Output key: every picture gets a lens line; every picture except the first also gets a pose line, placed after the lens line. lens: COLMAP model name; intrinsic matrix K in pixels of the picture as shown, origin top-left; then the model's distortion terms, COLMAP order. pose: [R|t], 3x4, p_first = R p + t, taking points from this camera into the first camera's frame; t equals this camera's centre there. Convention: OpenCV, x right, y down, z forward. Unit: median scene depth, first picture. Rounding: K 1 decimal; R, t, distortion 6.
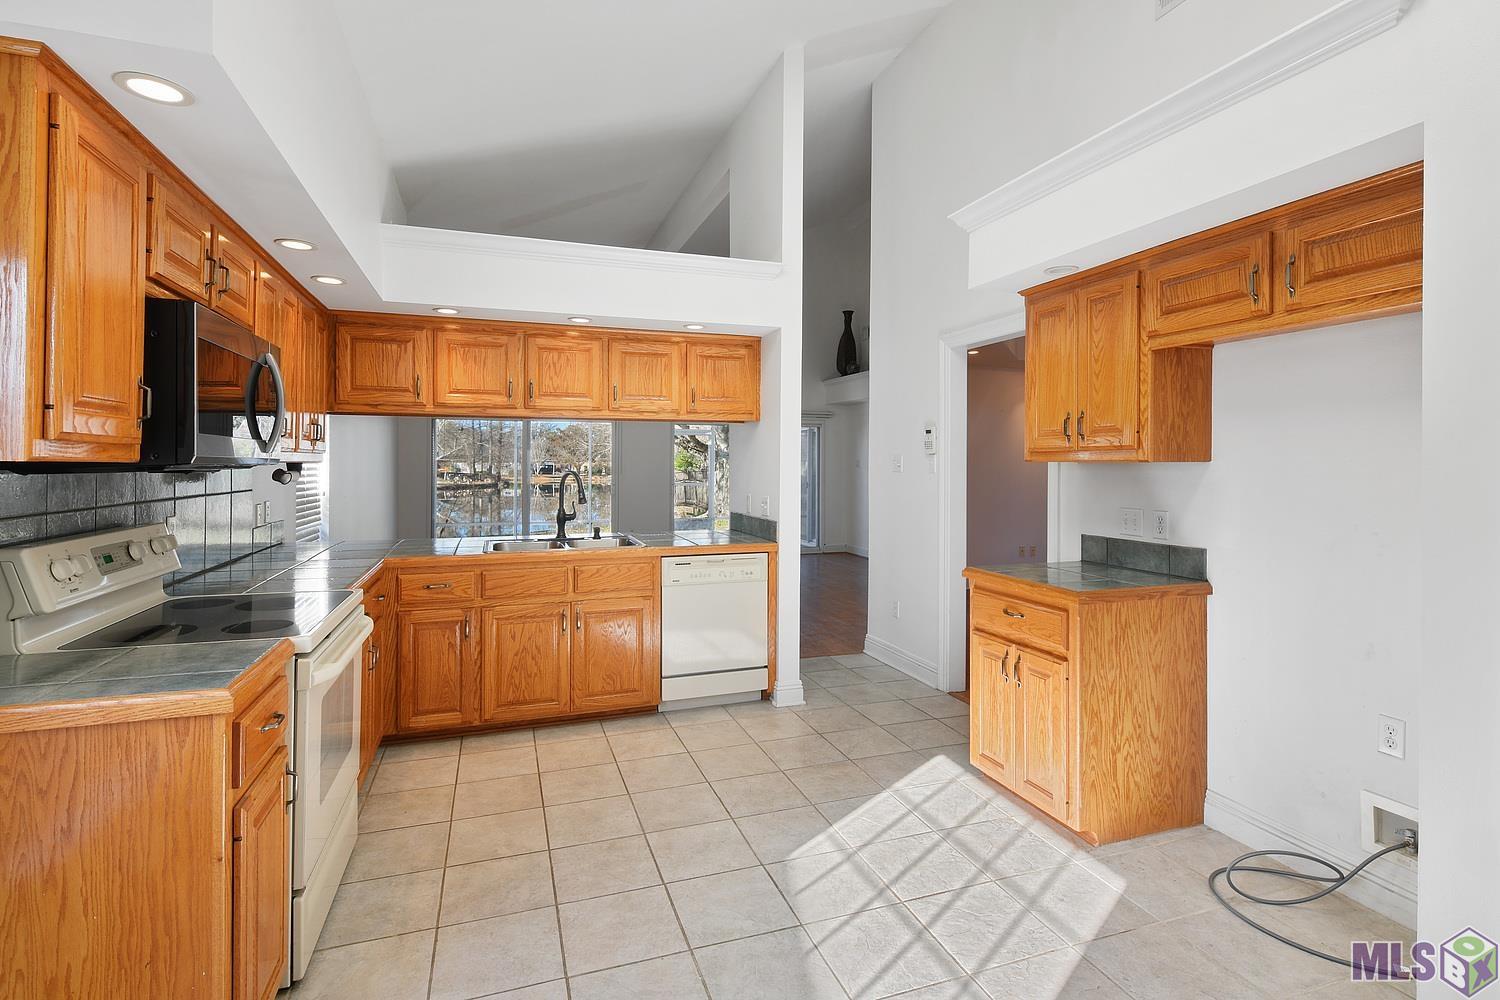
lens RADIAL K [[722.3, 0, 746.1], [0, 722.3, 463.9], [0, 0, 1]] dist [0.032721, 0.000372]
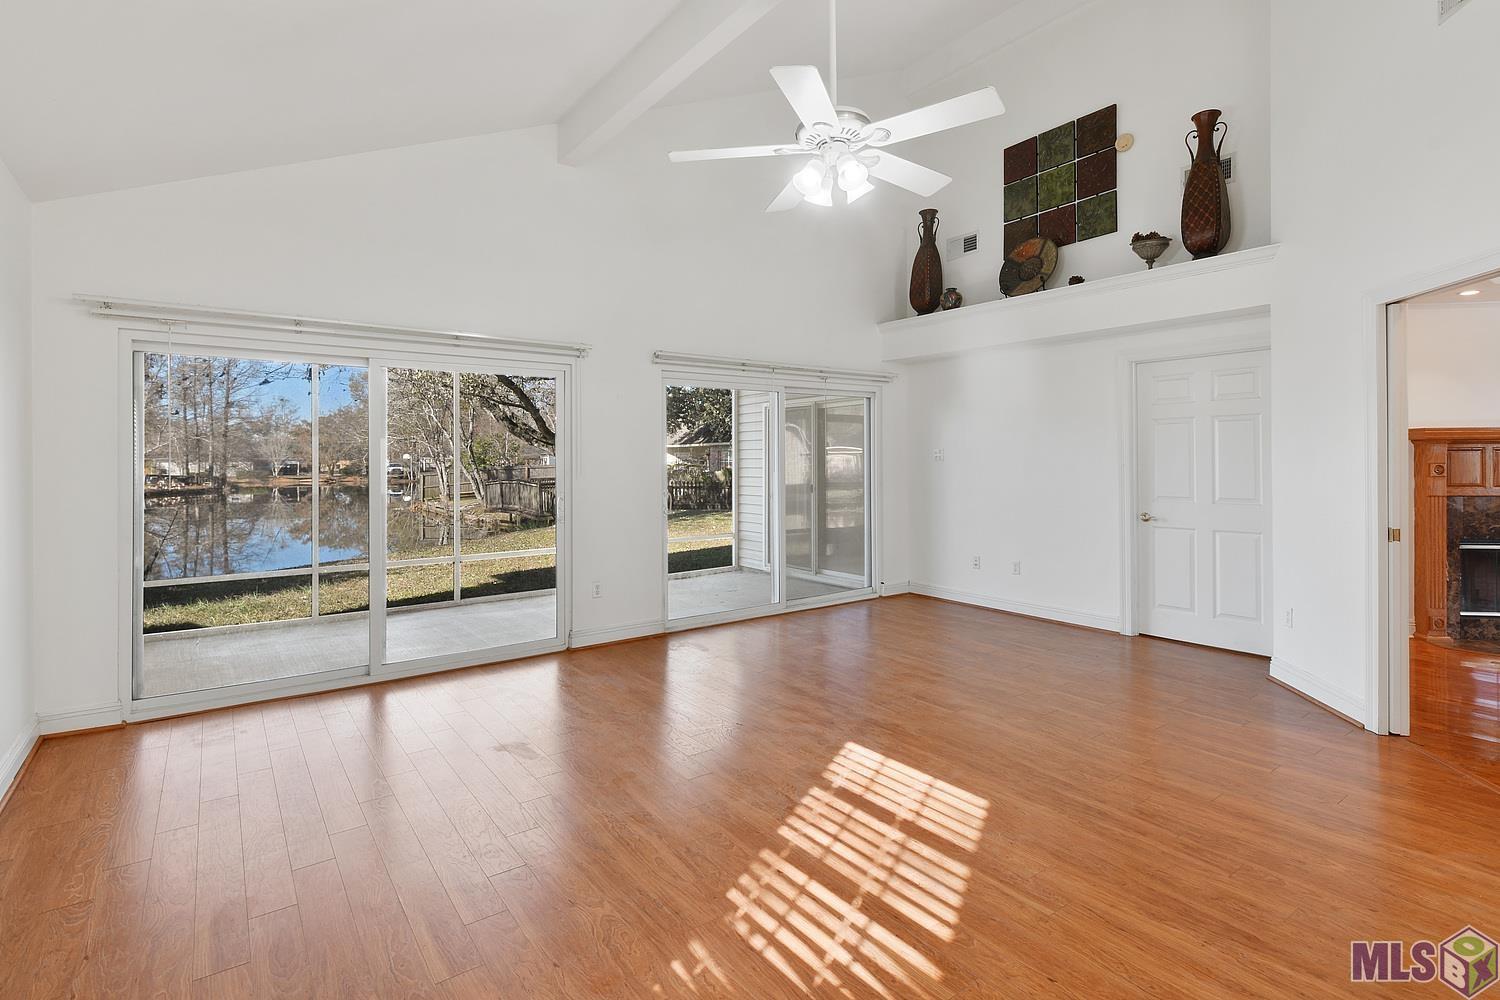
lens RADIAL K [[722.3, 0, 738.9], [0, 722.3, 464.1], [0, 0, 1]] dist [0.032721, 0.000372]
pose [[0.958619, -0.007760, 0.284585, -0.025797], [0.006598, 0.999966, 0.005040, 0.000542], [-0.284614, -0.002954, 0.958638, 0.058864]]
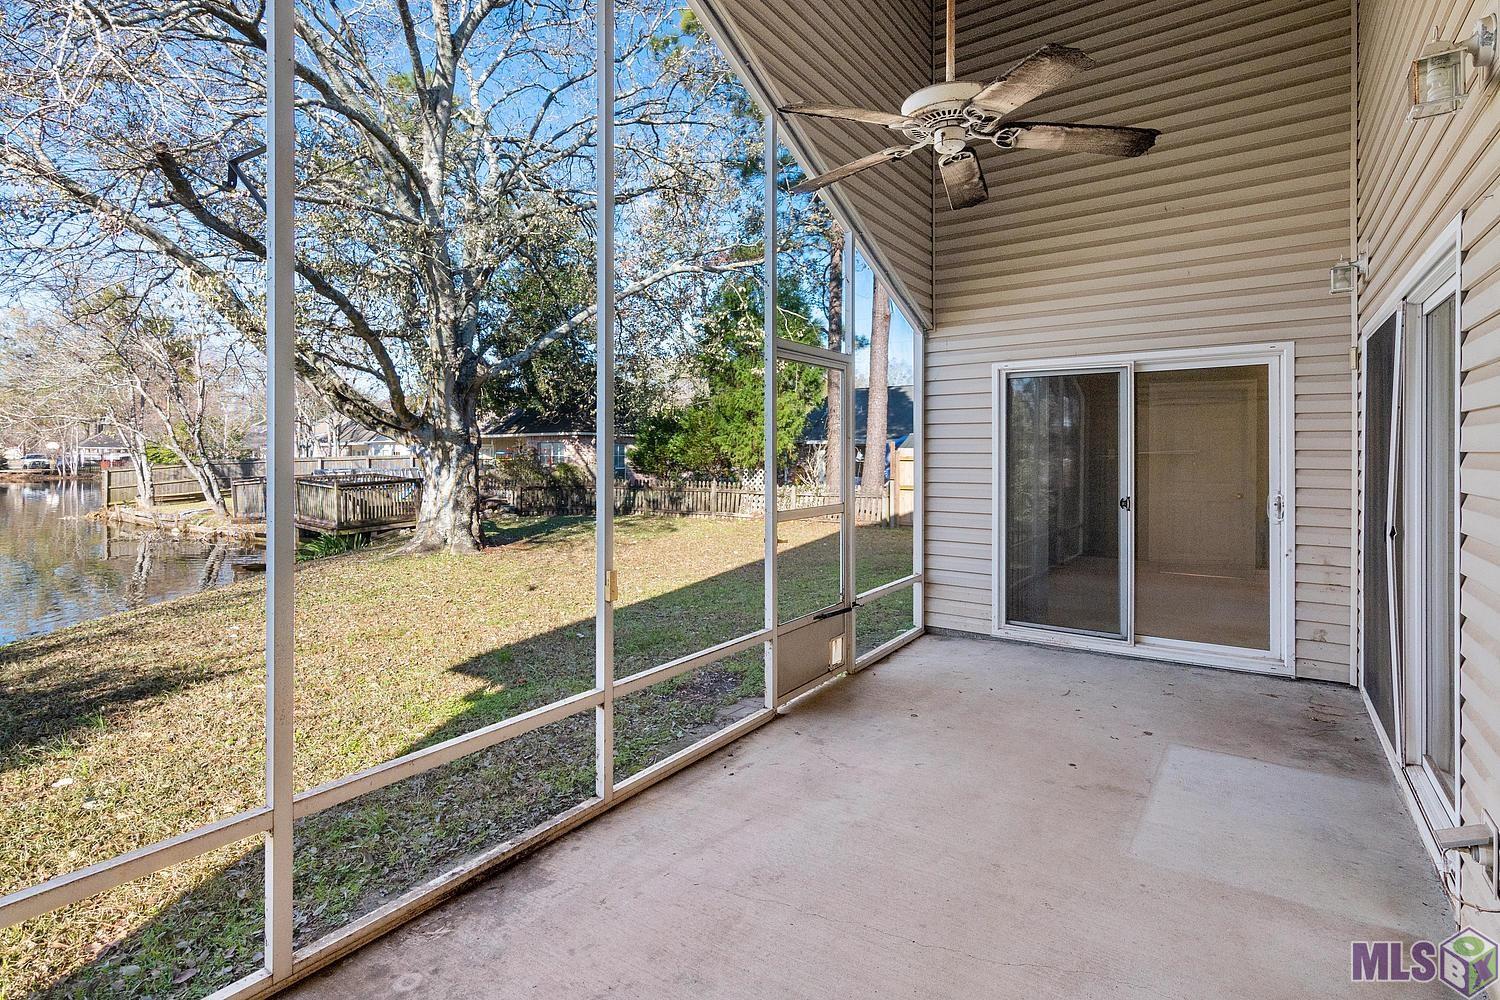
lens RADIAL K [[722.3, 0, 753.8], [0, 722.3, 455.7], [0, 0, 1]] dist [0.032721, 0.000372]
pose [[0.812679, -0.001515, 0.582709, -0.048692], [-0.000497, 0.999994, 0.003293, 0.000220], [-0.582711, -0.002966, 0.812674, 0.120285]]
